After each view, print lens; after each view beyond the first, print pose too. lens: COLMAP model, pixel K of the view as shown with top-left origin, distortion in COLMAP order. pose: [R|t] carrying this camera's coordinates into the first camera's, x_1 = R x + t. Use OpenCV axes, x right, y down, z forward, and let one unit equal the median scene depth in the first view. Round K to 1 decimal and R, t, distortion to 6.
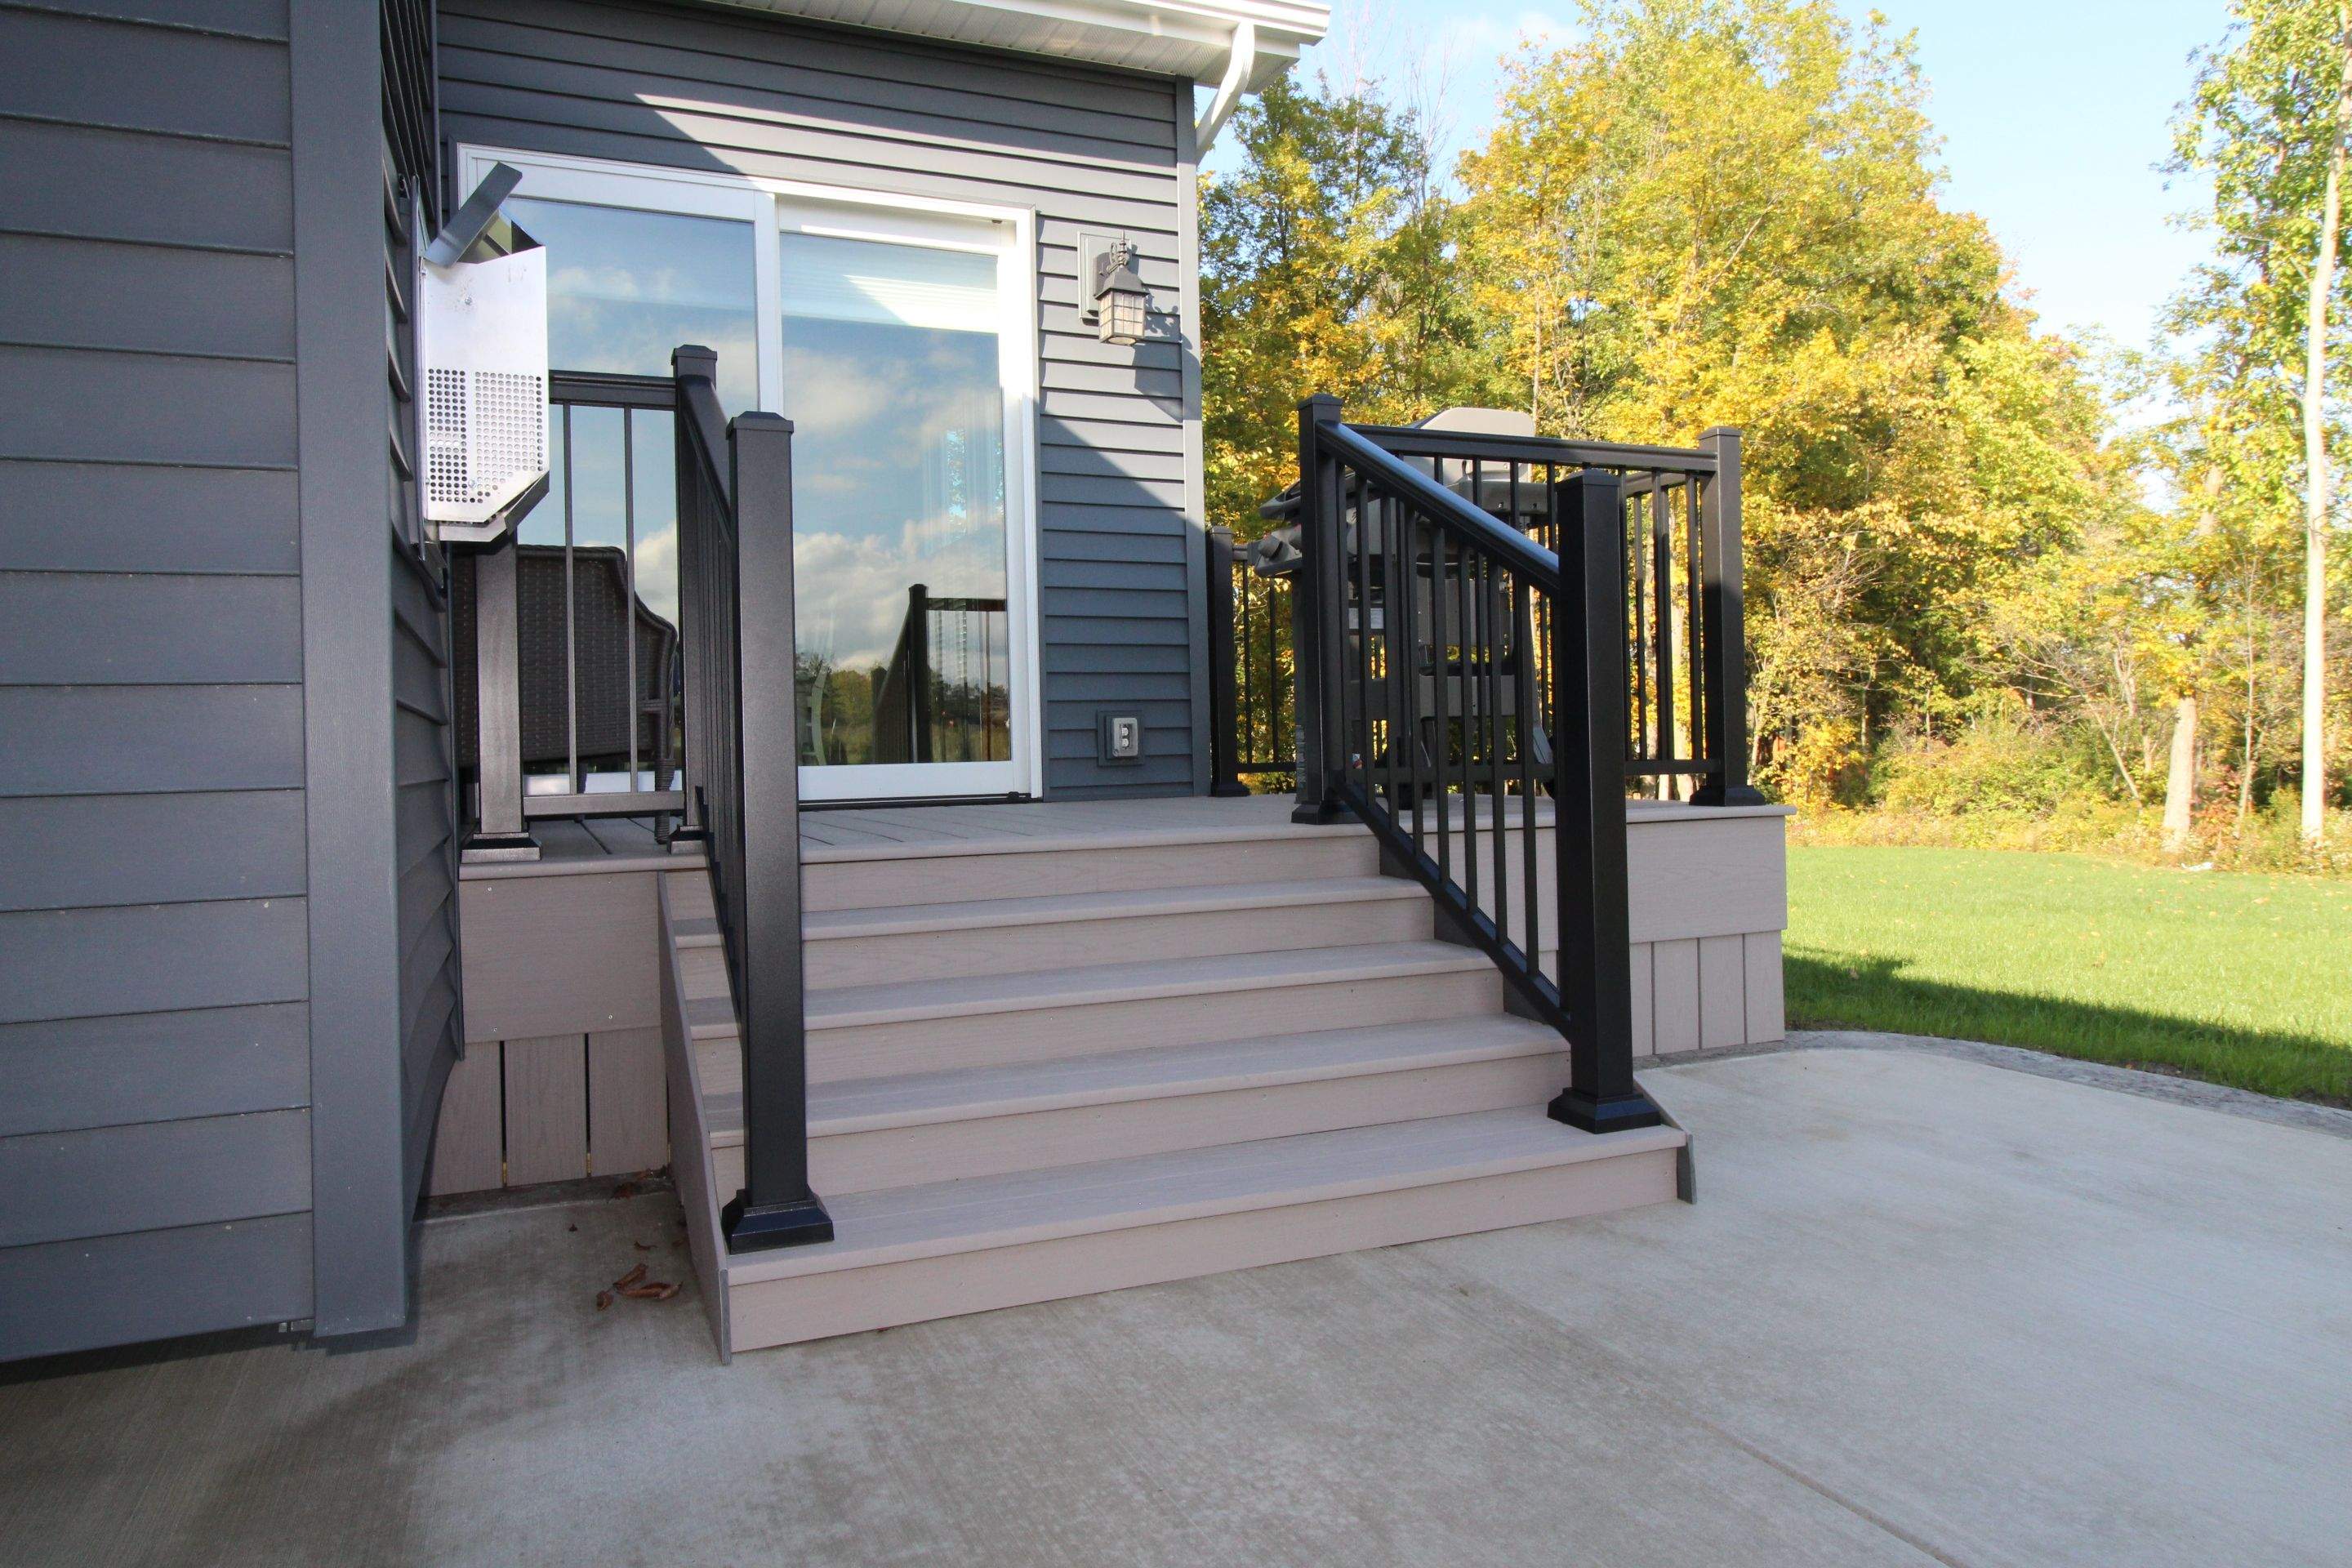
lens RADIAL K [[1568.9, 0, 1182.9], [0, 1568.9, 758.6], [0, 0, 1]] dist [0.004255, -0.003985]
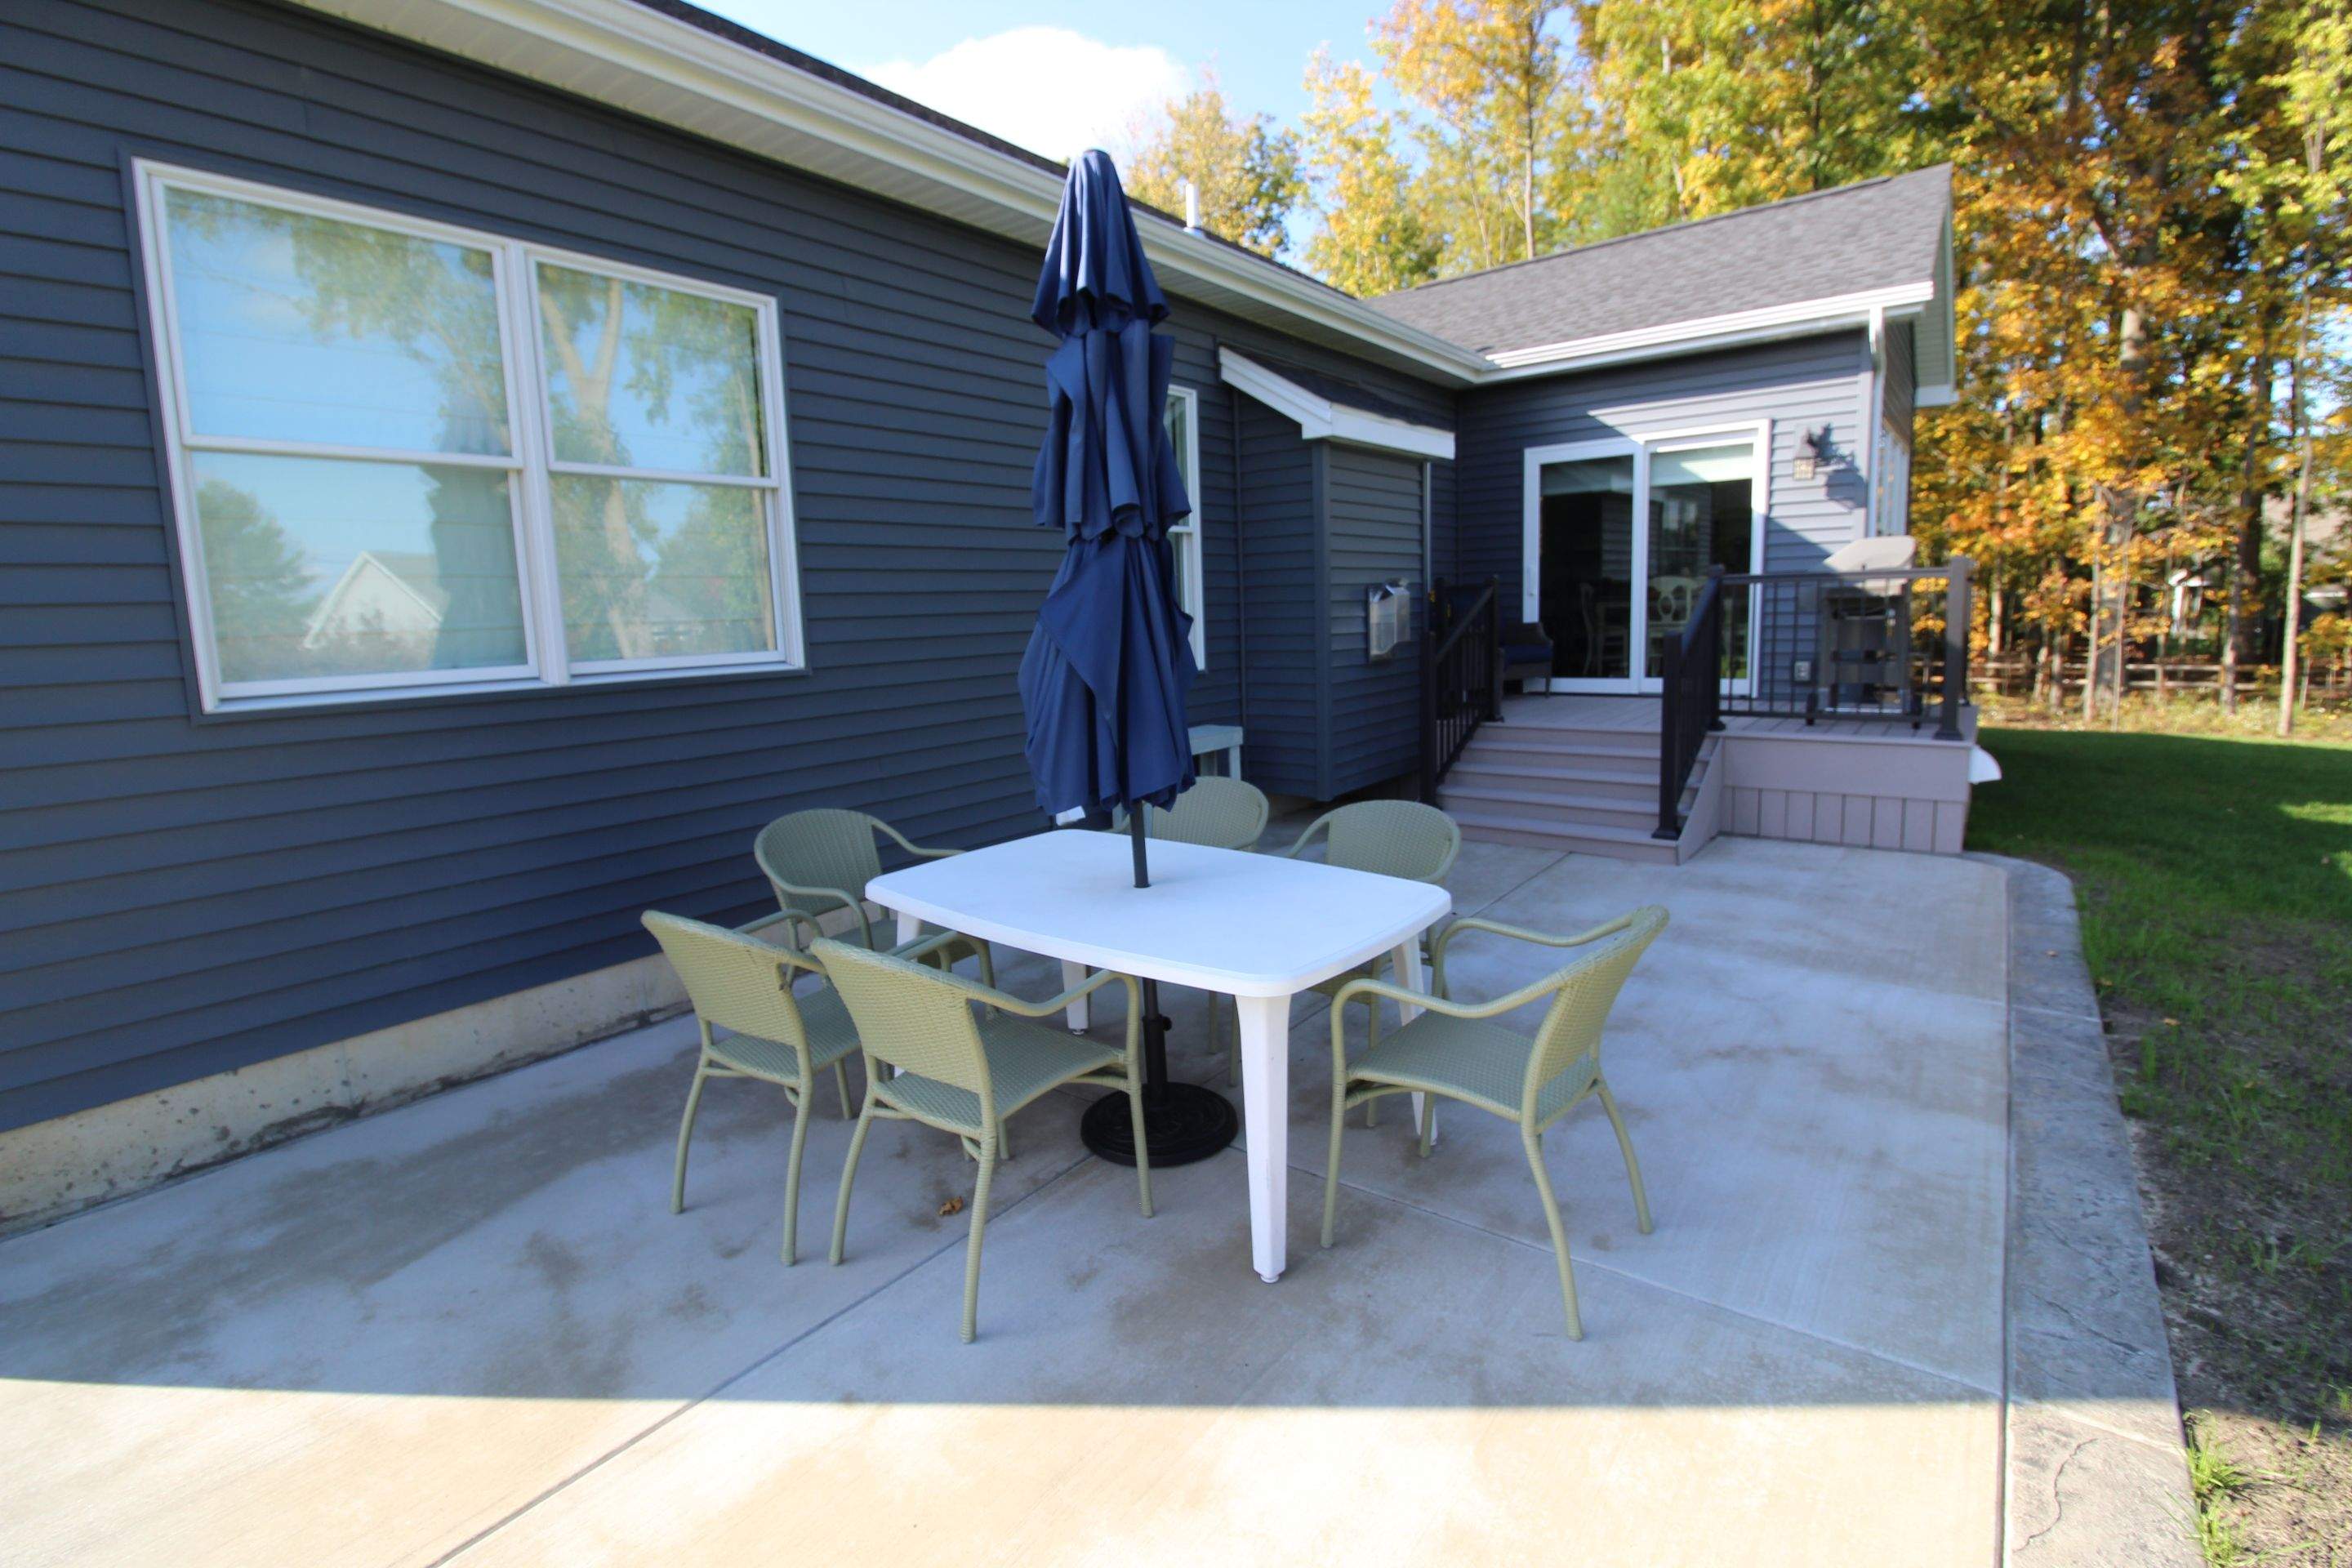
lens RADIAL K [[1074.3, 0, 1181.5], [0, 1074.3, 751.9], [0, 0, 1]] dist [-0.003348, -0.009827]
pose [[0.500691, 0.120574, -0.857188, 0.777075], [0.011119, 0.989274, 0.145648, -0.123730], [0.865555, -0.082456, 0.493980, -0.417555]]
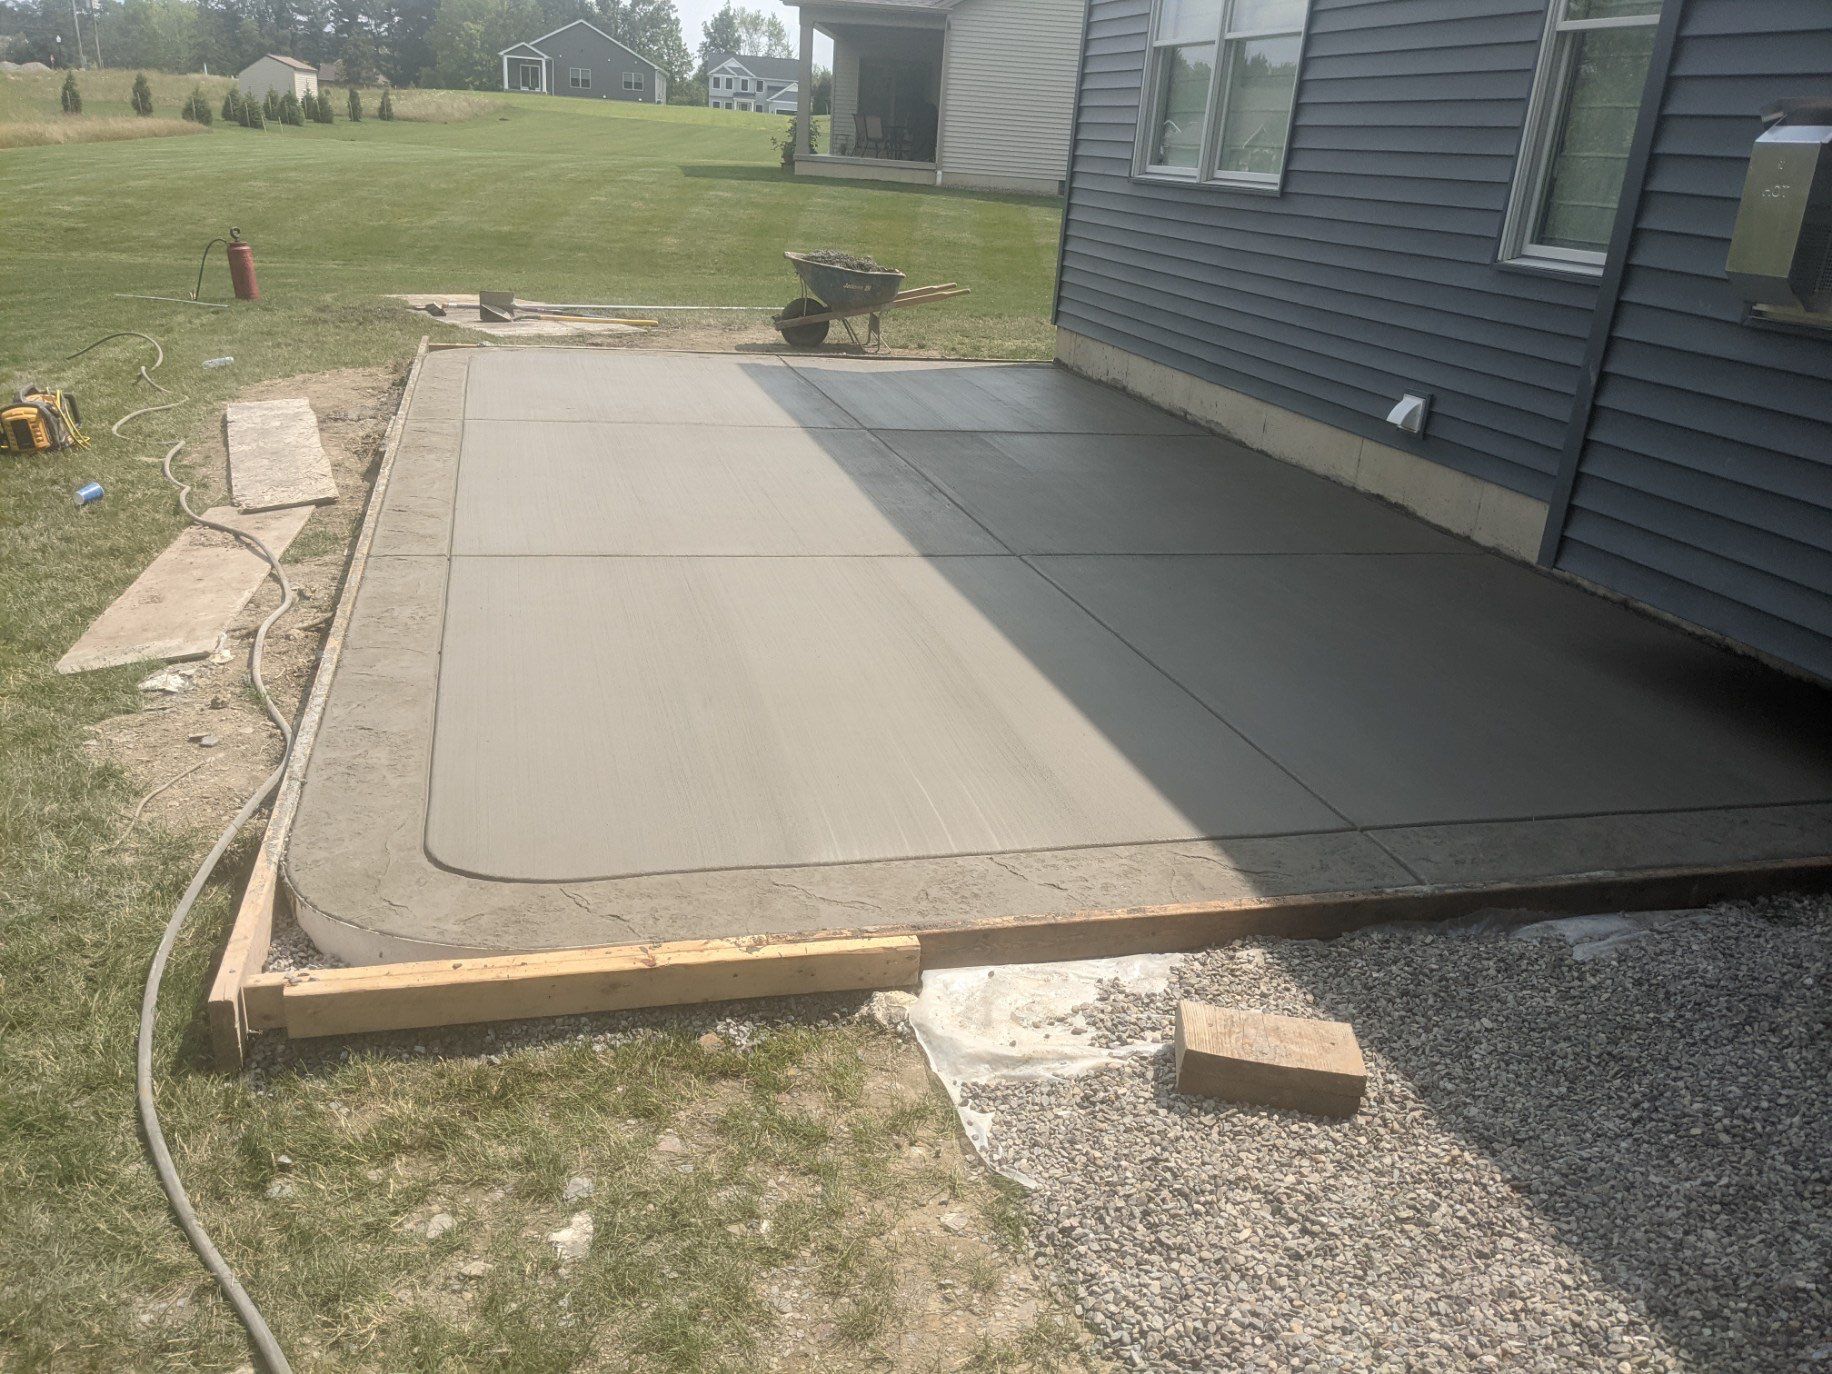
lens RADIAL K [[1486.3, 0, 923.7], [0, 1486.3, 716.3], [0, 0, 1]] dist [0.010617, -0.004991]
pose [[-0.990662, -0.084630, 0.106895, 0.099949], [-0.040102, 0.930216, 0.364814, -0.109646], [-0.130309, 0.357121, -0.924924, 1.147338]]
